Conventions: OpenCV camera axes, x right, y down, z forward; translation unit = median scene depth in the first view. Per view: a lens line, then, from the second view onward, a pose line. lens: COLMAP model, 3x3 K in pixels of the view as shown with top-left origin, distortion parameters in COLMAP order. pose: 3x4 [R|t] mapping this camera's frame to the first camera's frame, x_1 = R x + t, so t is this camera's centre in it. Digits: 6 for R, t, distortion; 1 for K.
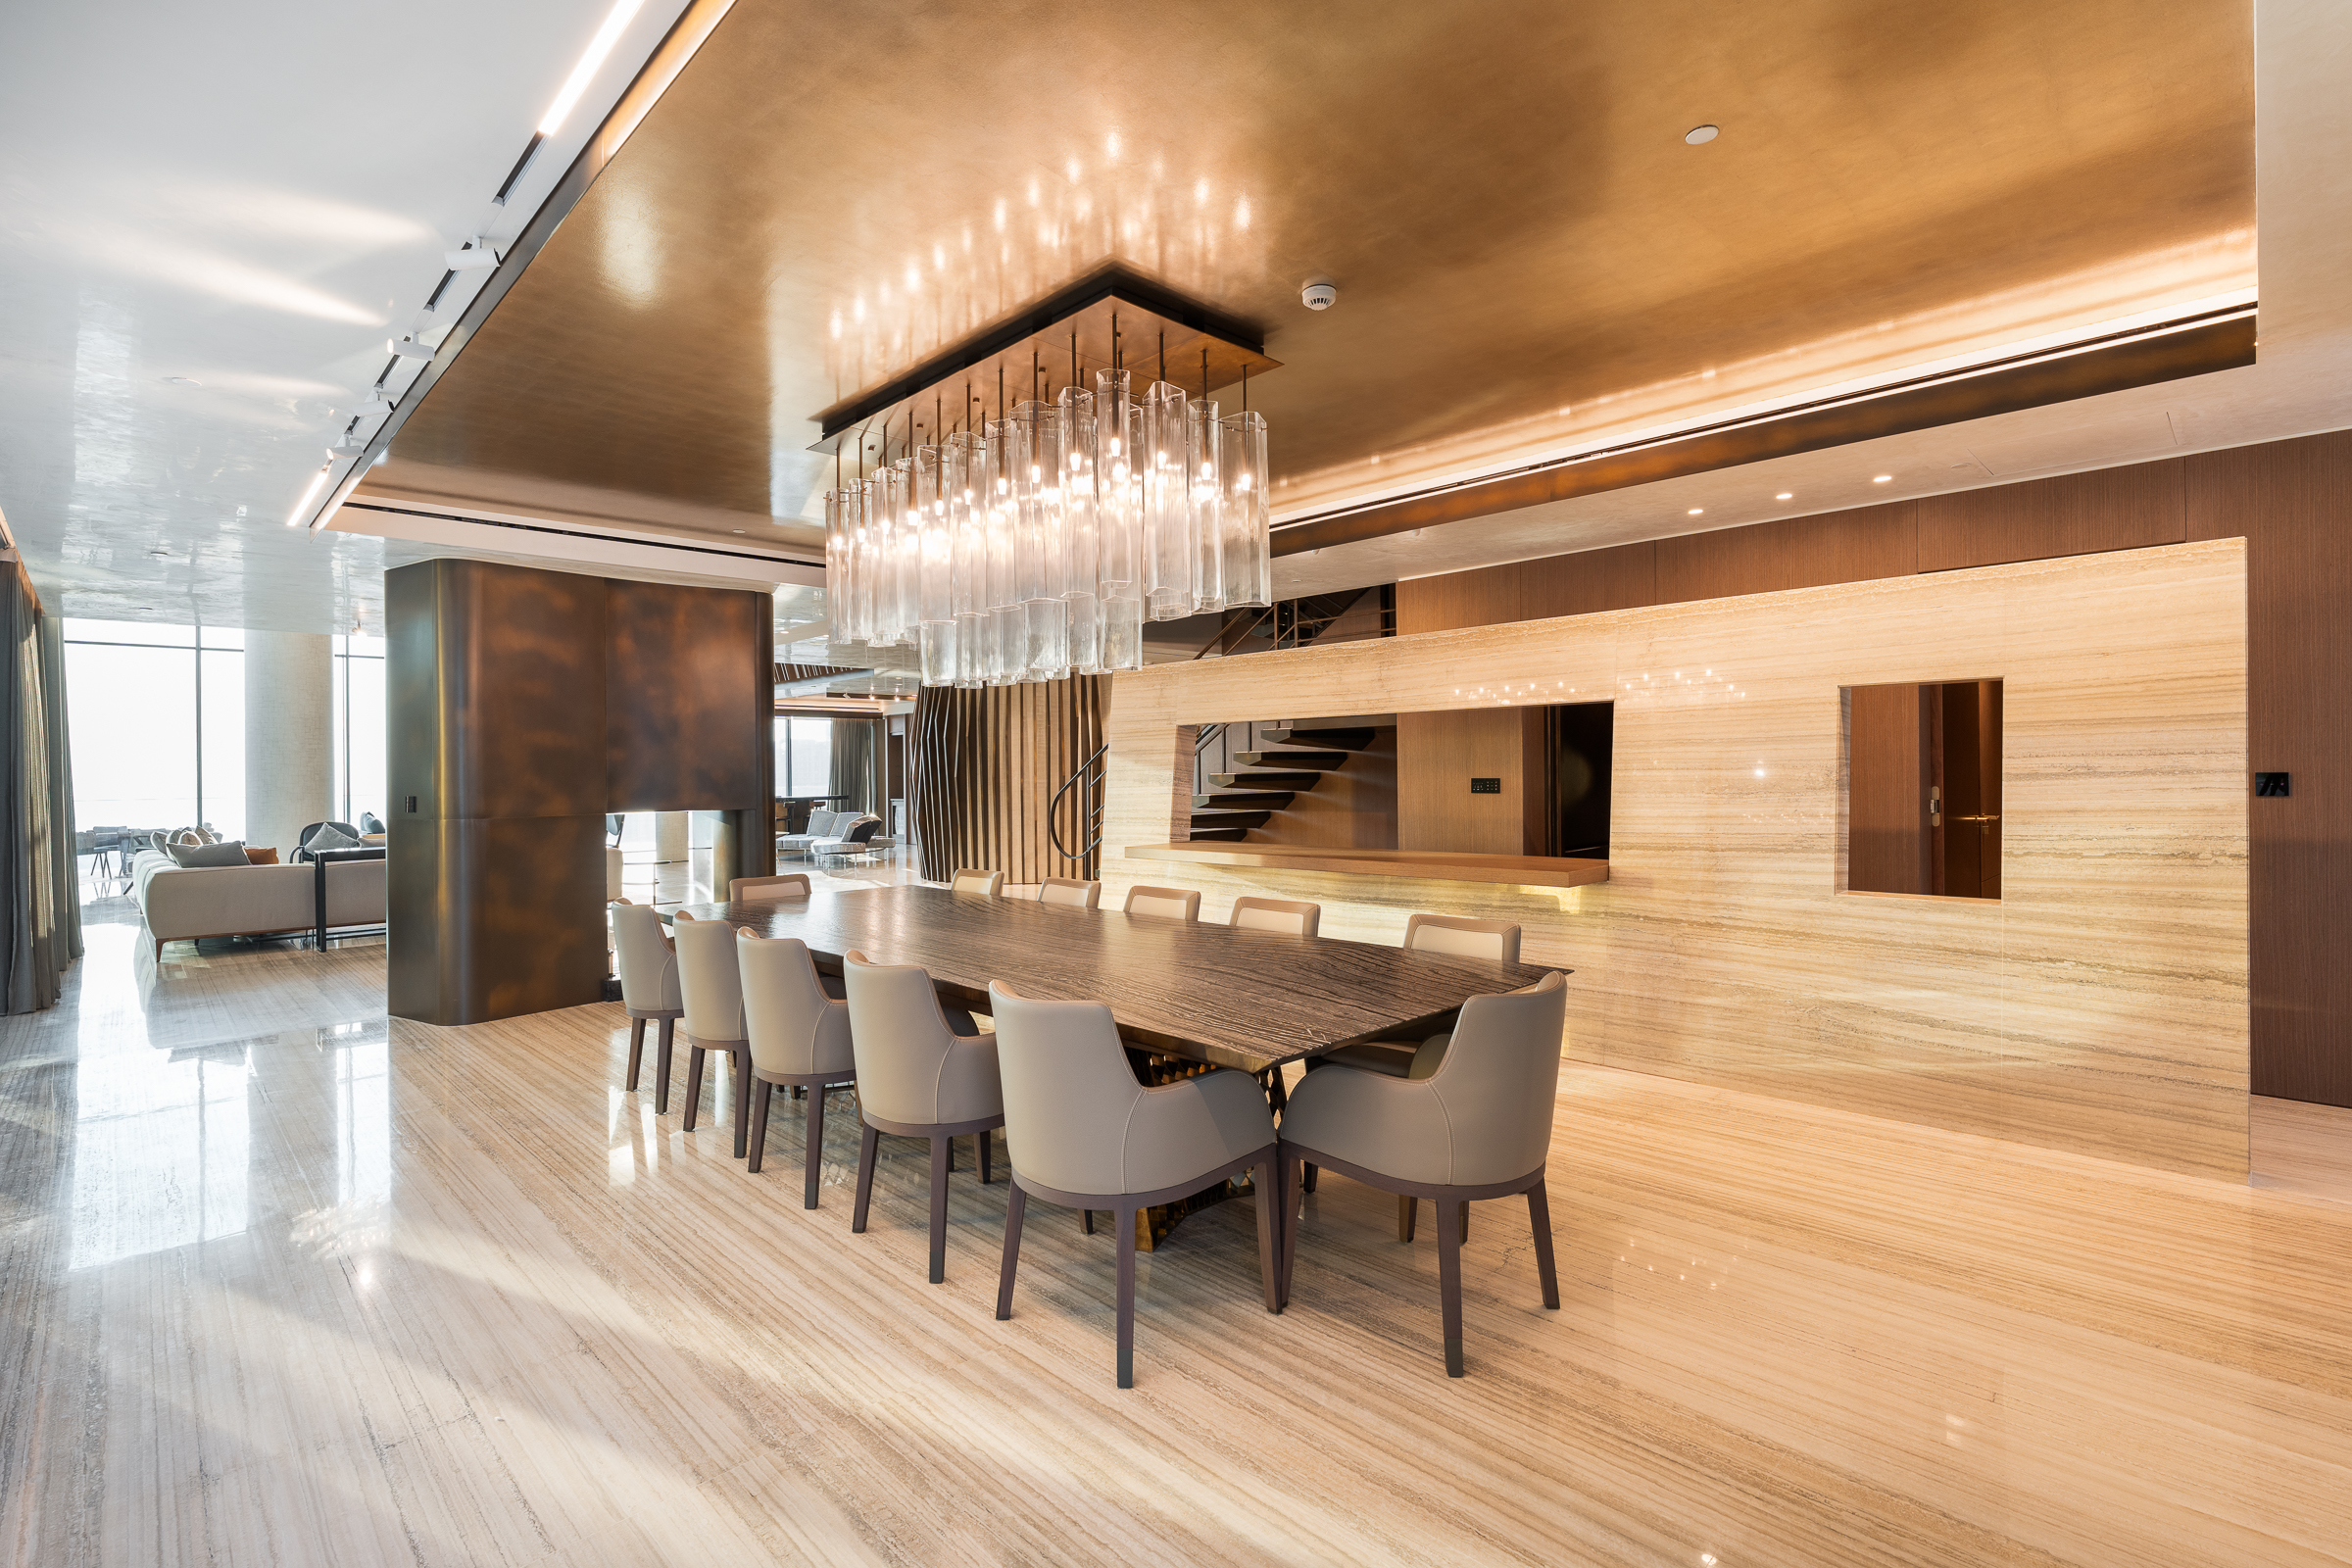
lens RADIAL K [[1073.1, 0, 1175.2], [0, 1073.1, 769.8], [0, 0, 1]] dist [-0.005048, 0.000237]
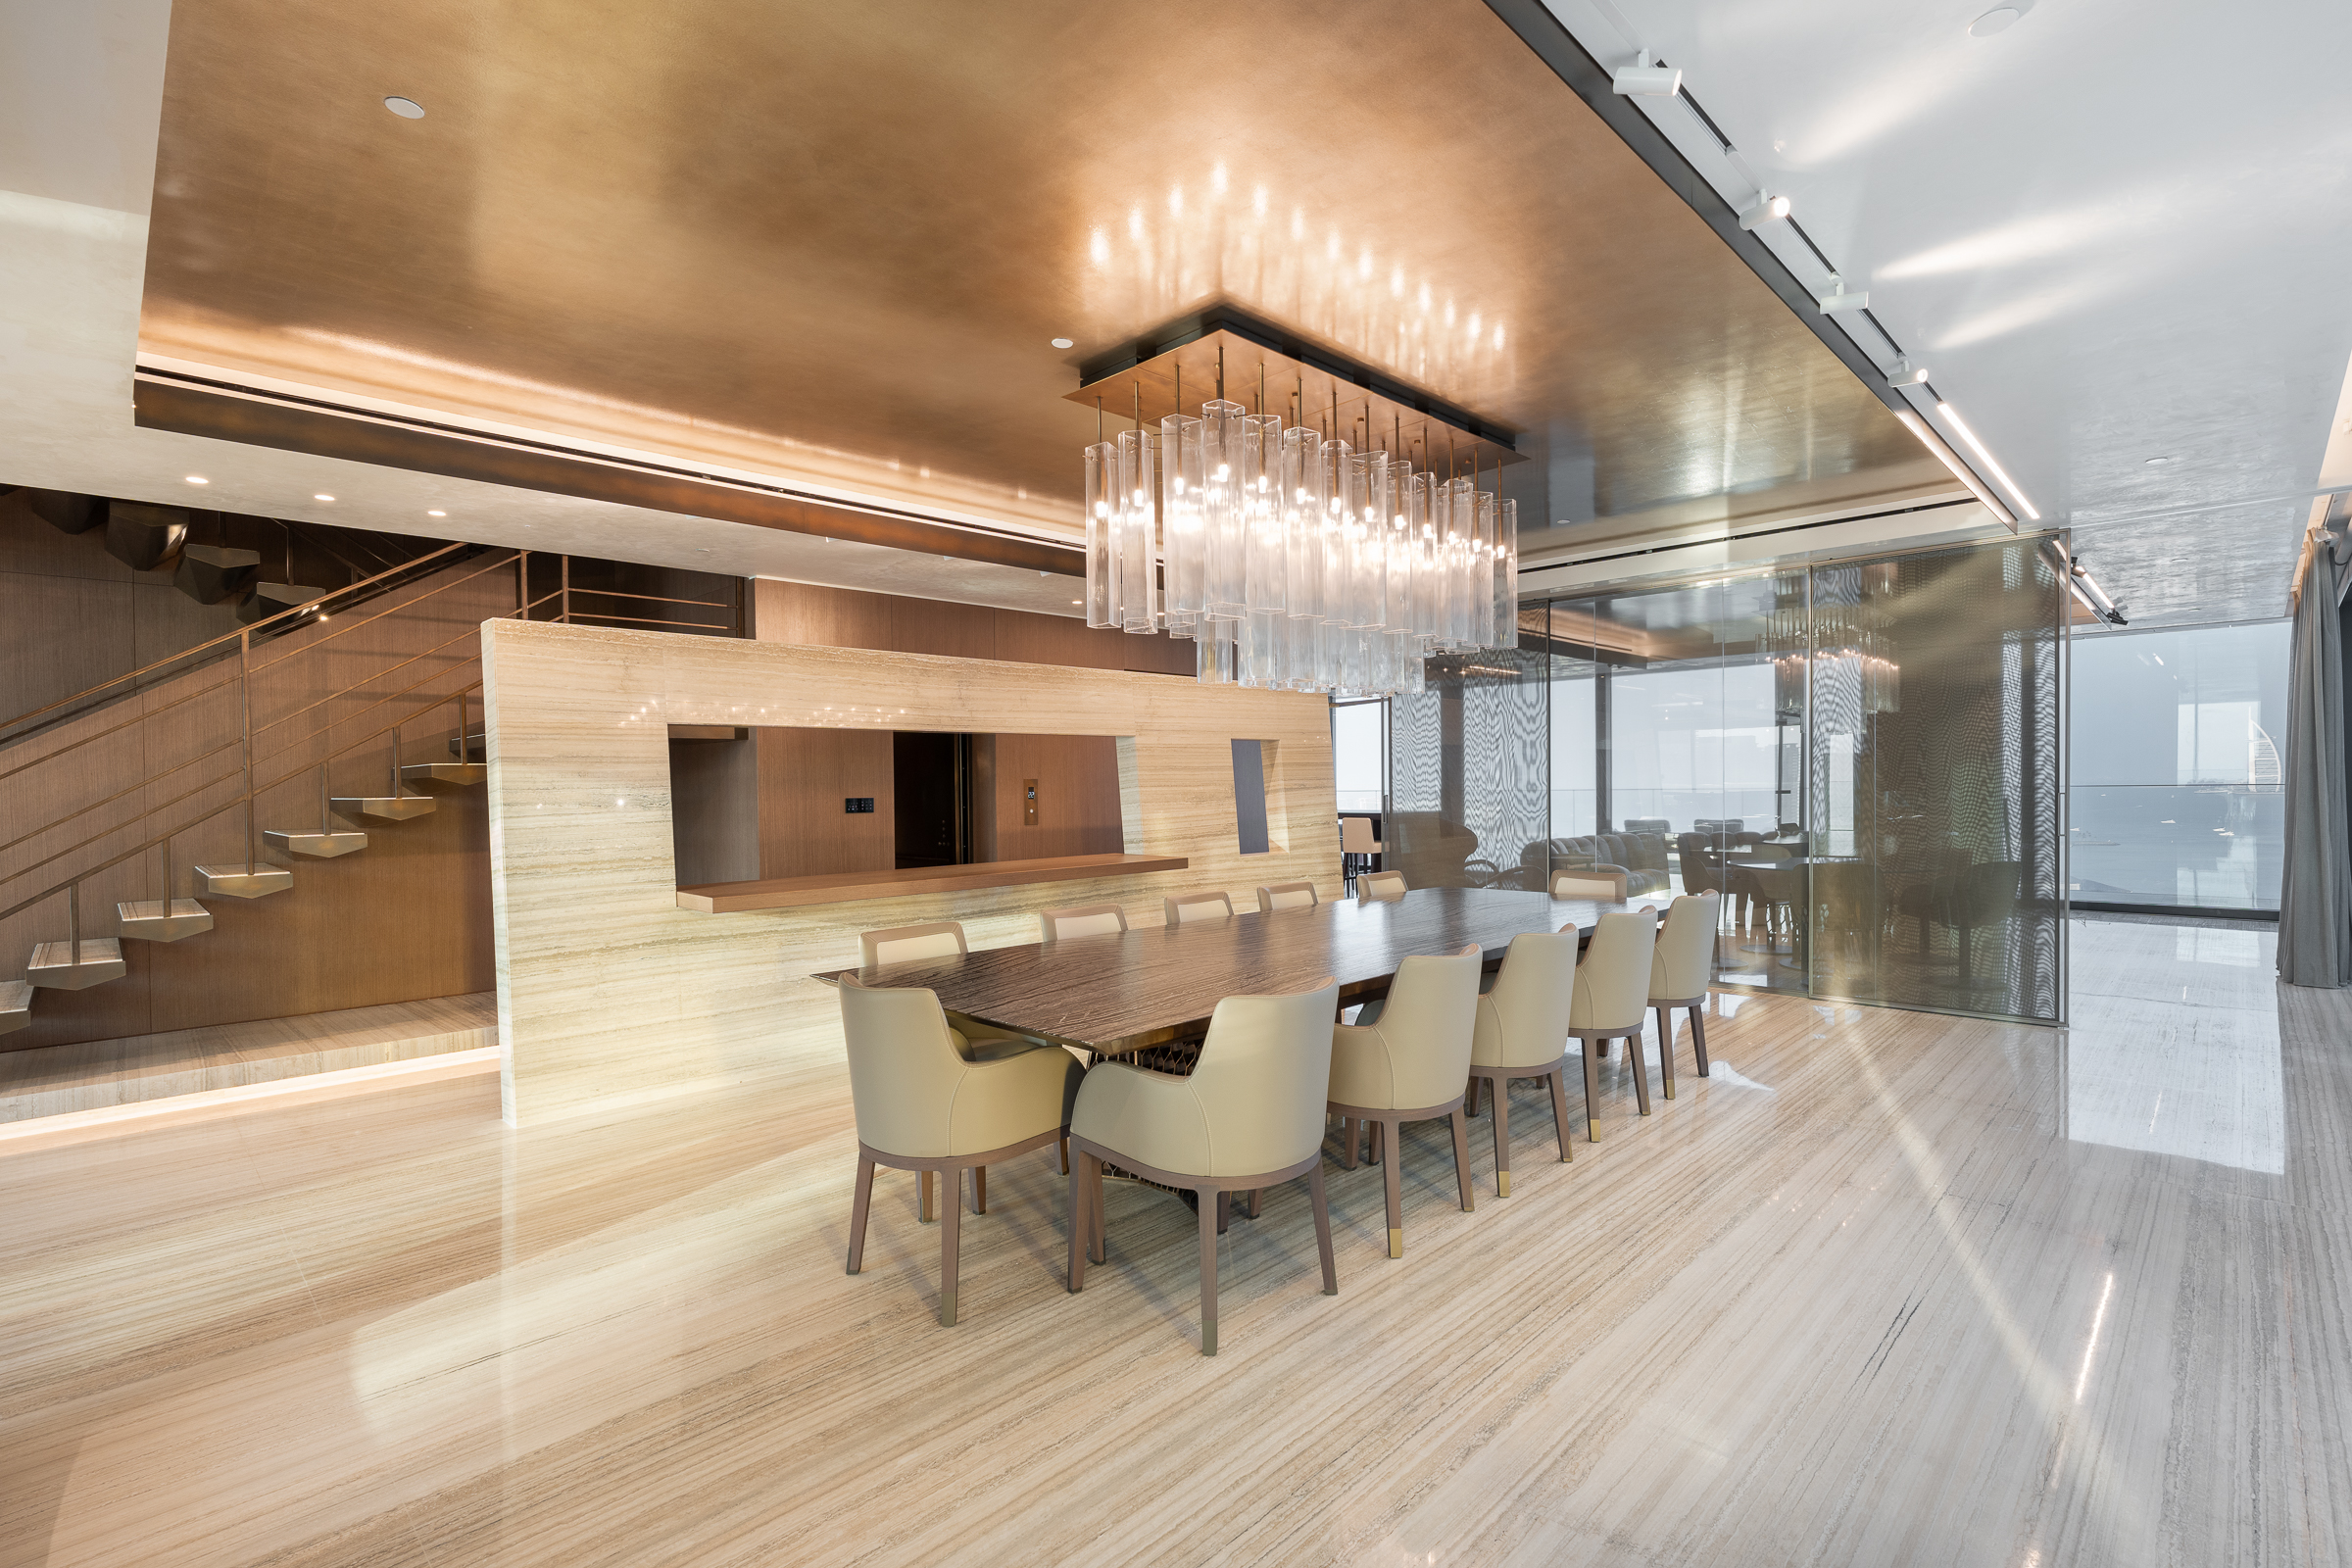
lens RADIAL K [[1073.1, 0, 1175.2], [0, 1073.1, 804.8], [0, 0, 1]] dist [-0.005048, 0.000237]
pose [[-0.003426, -0.006546, 0.999973, -1.139856], [0.012947, 0.999894, 0.006590, 0.017964], [-0.999910, 0.012969, -0.003341, 1.101602]]
